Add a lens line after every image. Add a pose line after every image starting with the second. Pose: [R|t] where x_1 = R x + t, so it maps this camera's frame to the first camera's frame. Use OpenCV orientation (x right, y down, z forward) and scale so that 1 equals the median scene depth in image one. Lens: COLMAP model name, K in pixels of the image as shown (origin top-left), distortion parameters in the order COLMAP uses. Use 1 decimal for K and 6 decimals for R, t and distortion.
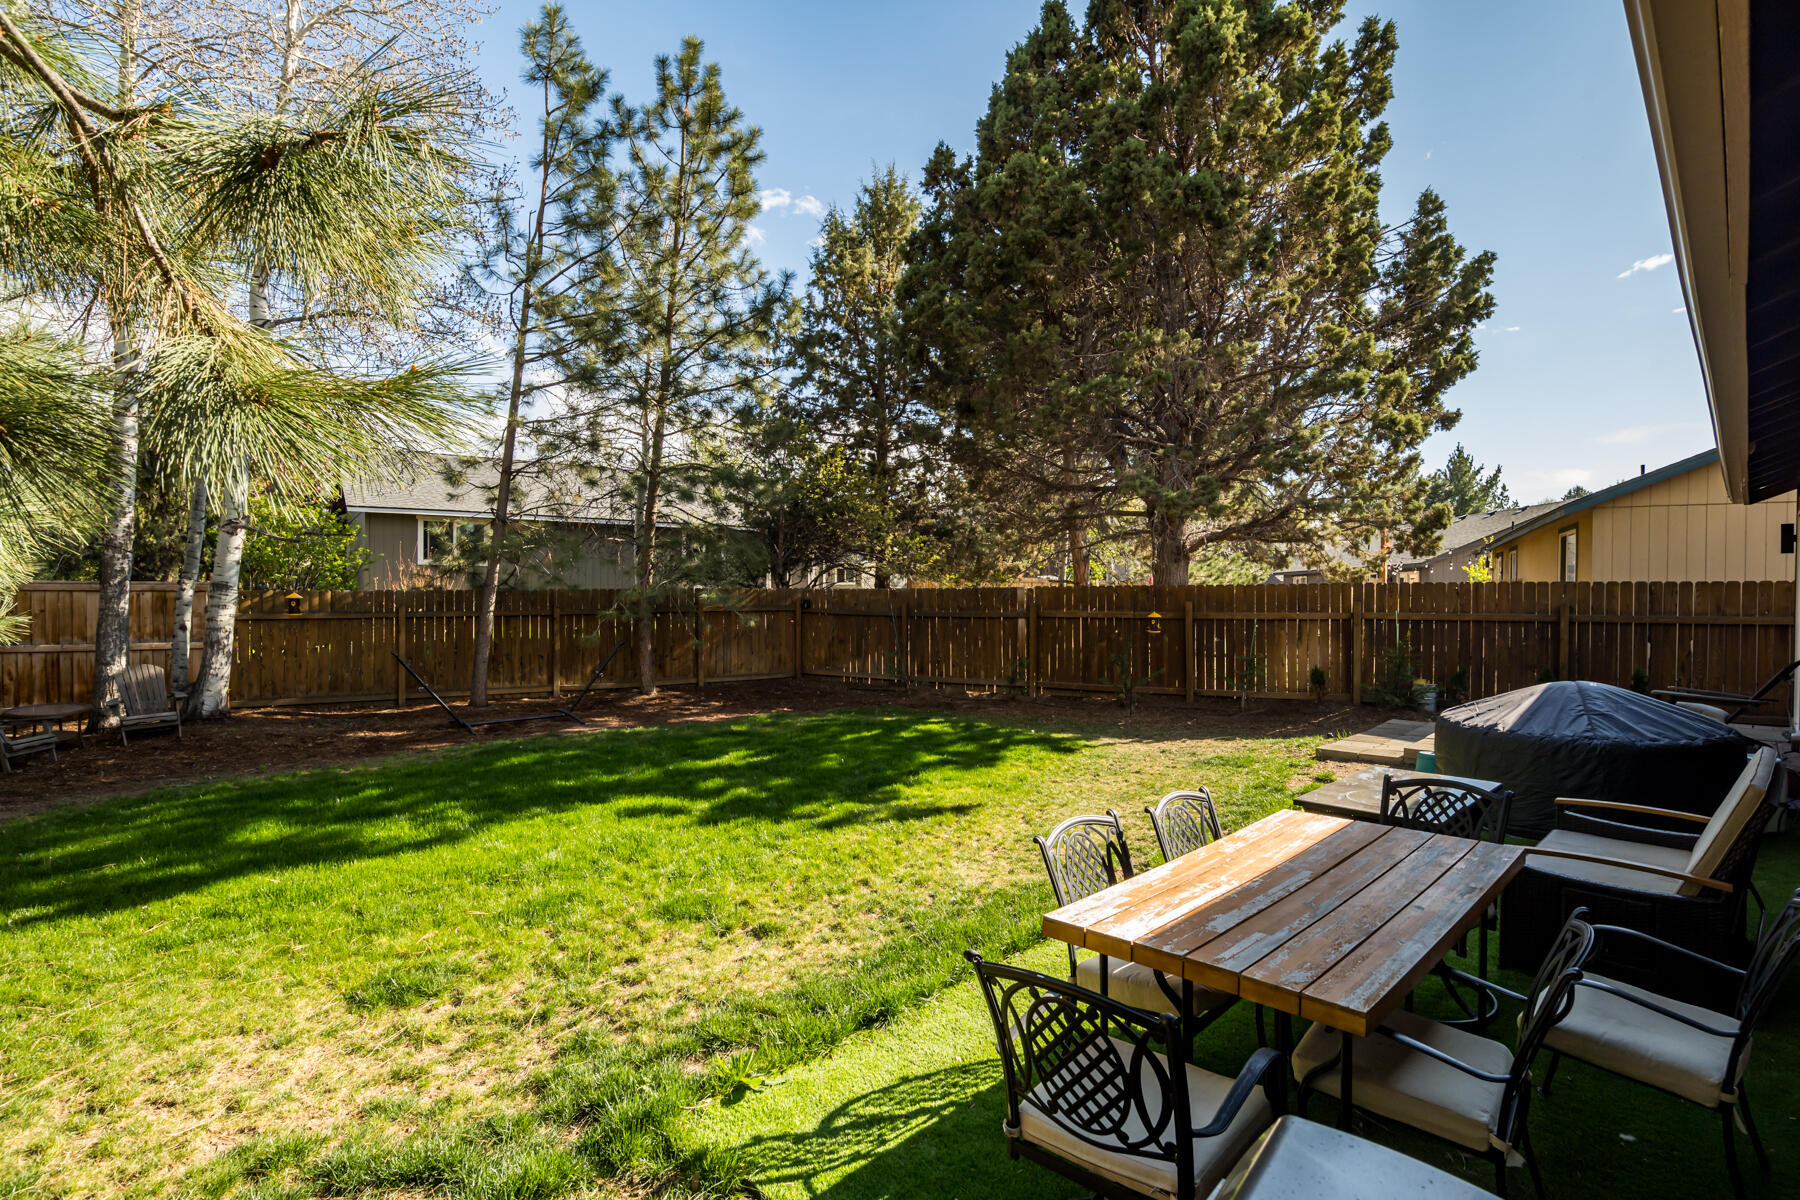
lens RADIAL K [[913.9, 0, 907.1], [0, 913.9, 597.4], [0, 0, 1]] dist [-0.015756, 0.009010]
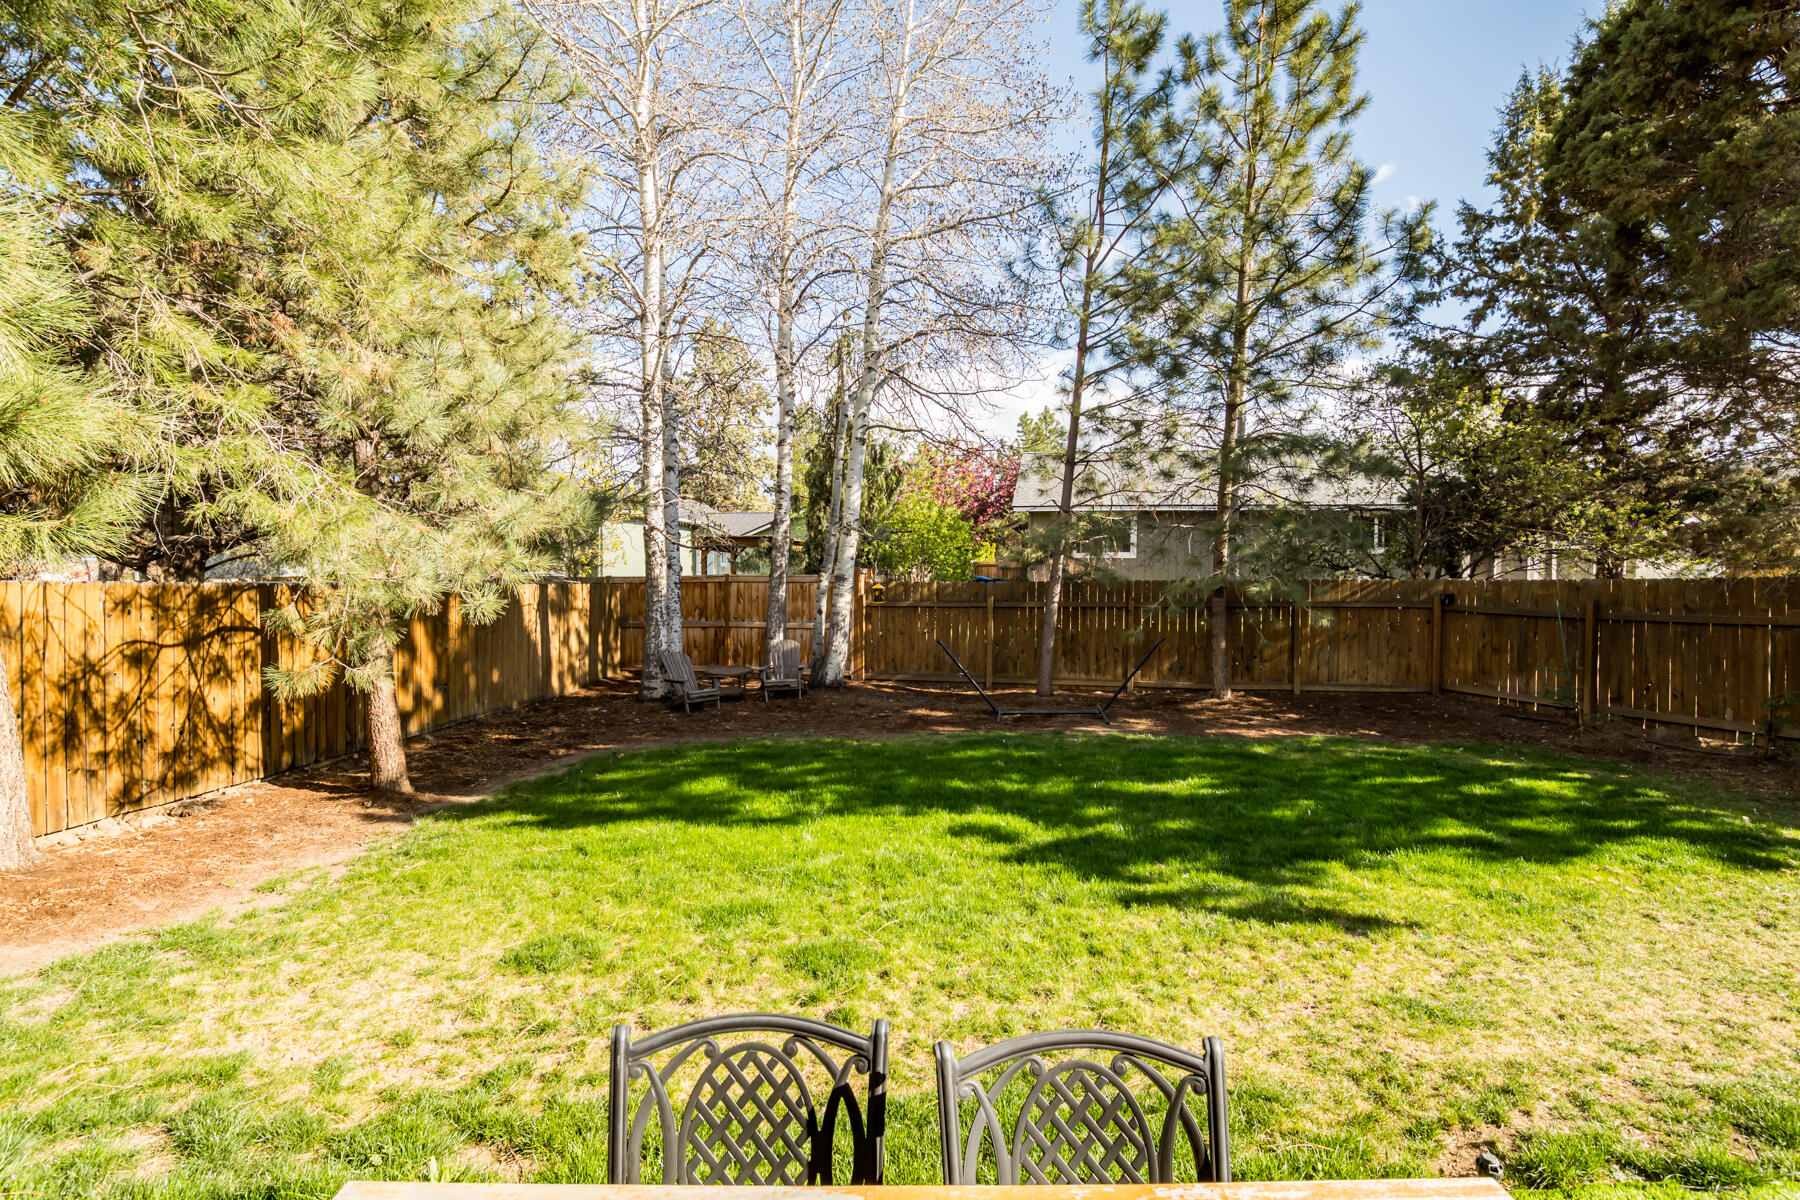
lens RADIAL K [[913.9, 0, 900.3], [0, 913.9, 601.1], [0, 0, 1]] dist [-0.015756, 0.009010]
pose [[0.698135, 0.015067, -0.715807, 0.175995], [-0.005691, 0.999864, 0.015495, -0.000869], [0.715943, -0.006744, 0.698126, 0.201105]]
